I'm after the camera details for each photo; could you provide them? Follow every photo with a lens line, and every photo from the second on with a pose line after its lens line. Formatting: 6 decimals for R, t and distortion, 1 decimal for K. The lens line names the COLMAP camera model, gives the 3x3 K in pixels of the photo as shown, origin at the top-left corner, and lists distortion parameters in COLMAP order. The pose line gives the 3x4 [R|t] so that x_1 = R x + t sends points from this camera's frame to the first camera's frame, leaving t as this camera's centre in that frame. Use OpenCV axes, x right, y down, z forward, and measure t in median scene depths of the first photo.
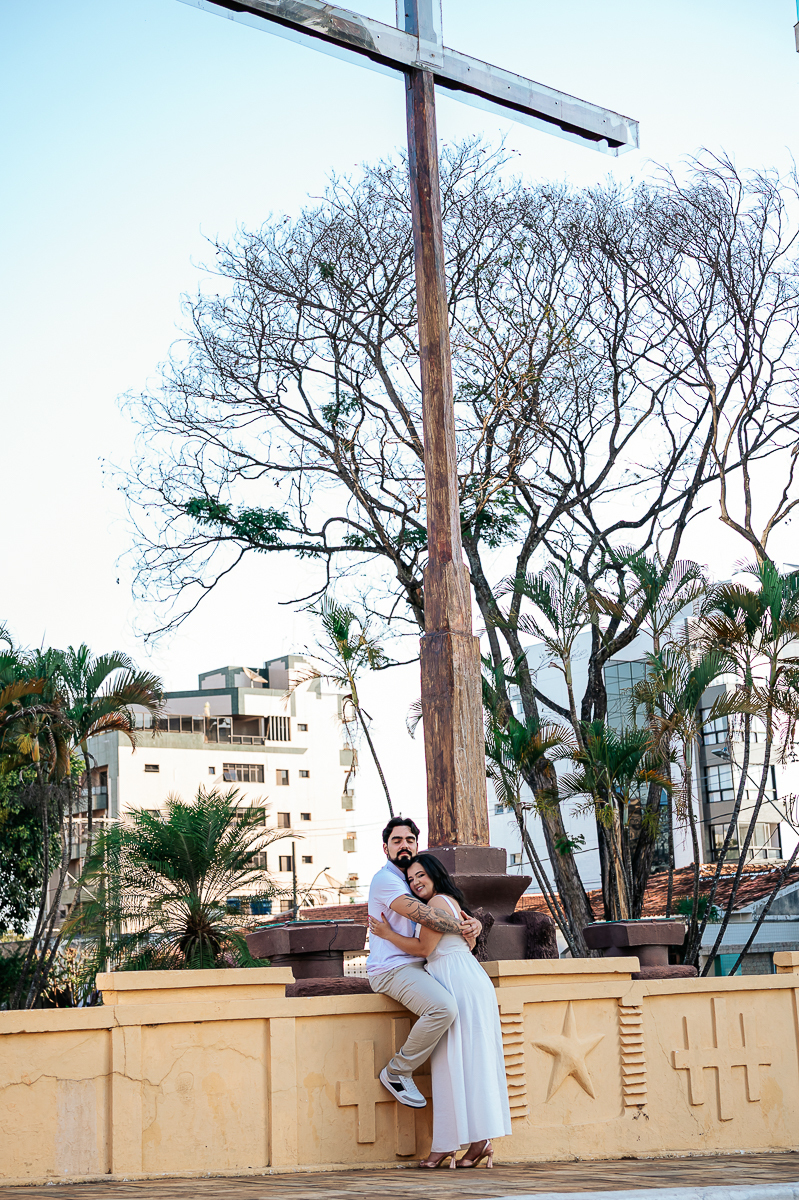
lens RADIAL K [[1926.5, 0, 399.5], [0, 1926.5, 600.0], [0, 0, 1]] dist [-0.013257, -0.065579]
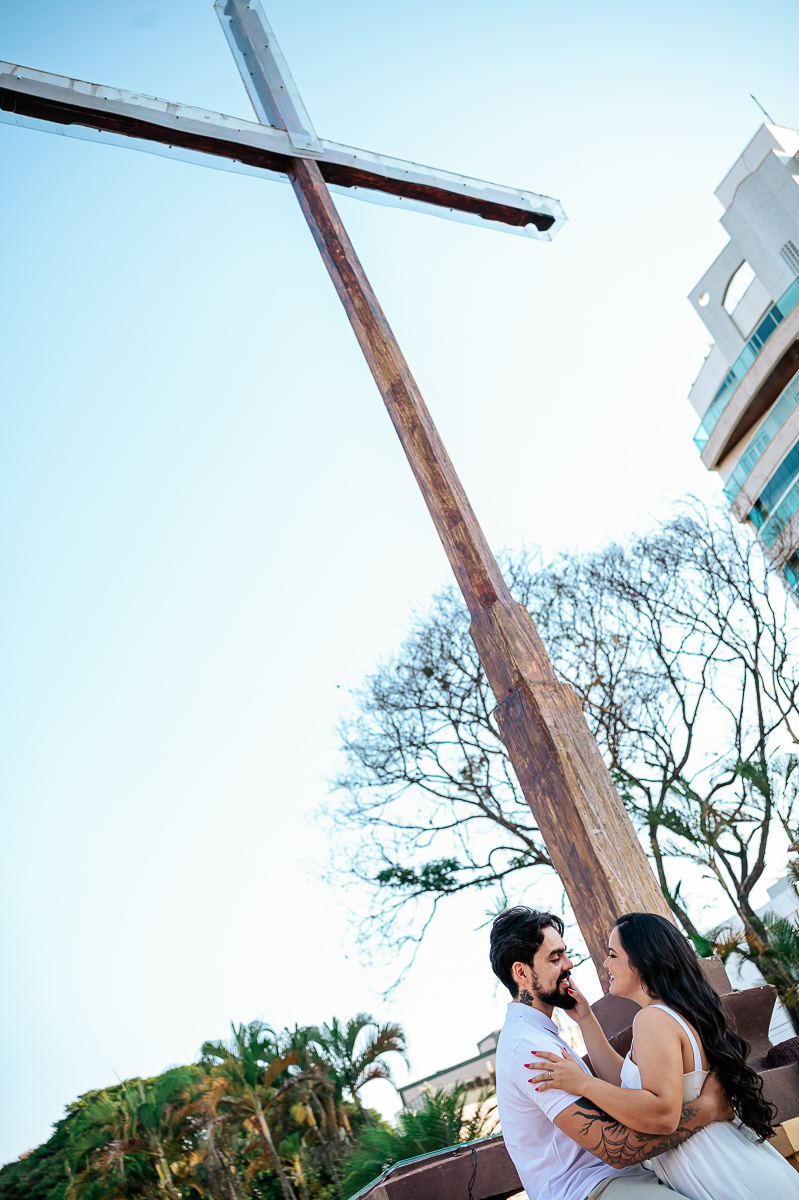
lens RADIAL K [[1203.9, 0, 377.2], [0, 1203.9, 563.4], [0, 0, 1]] dist [-0.071658, 0.109950]
pose [[0.937393, -0.342754, -0.061749, 0.005815], [0.300793, 0.886143, -0.352526, 0.043188], [0.175548, 0.311882, 0.933763, 0.212611]]
